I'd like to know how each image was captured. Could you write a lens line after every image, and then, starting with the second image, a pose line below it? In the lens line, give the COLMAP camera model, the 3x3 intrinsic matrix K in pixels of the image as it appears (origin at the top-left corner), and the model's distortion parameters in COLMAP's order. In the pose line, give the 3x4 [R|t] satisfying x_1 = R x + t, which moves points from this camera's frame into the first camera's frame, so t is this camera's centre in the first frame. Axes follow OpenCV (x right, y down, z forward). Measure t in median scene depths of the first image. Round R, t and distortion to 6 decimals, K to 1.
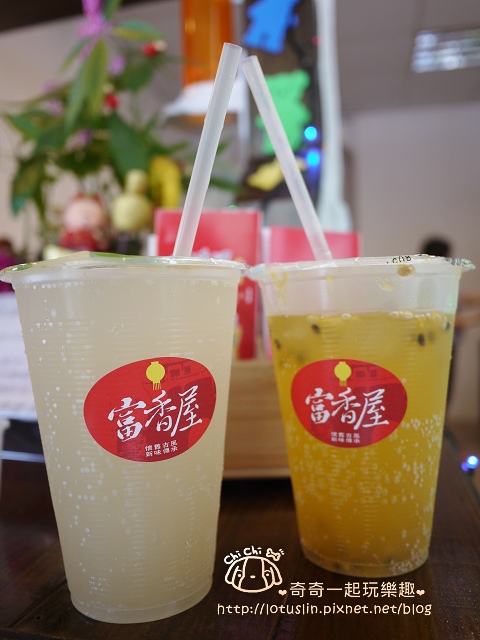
lens RADIAL K [[527.0, 0, 240.9], [0, 527.0, 319.7], [0, 0, 1]] dist [-0.037760, -0.003179]
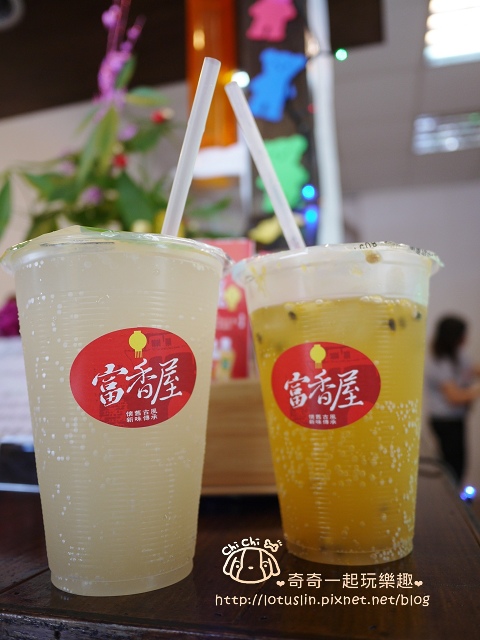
lens RADIAL K [[527.0, 0, 238.3], [0, 527.0, 317.5], [0, 0, 1]] dist [-0.037760, -0.003179]
pose [[0.999755, -0.001718, -0.022061, 0.056293], [-0.001434, 0.989853, -0.142090, 0.172045], [0.022081, 0.142086, 0.989608, -0.056210]]
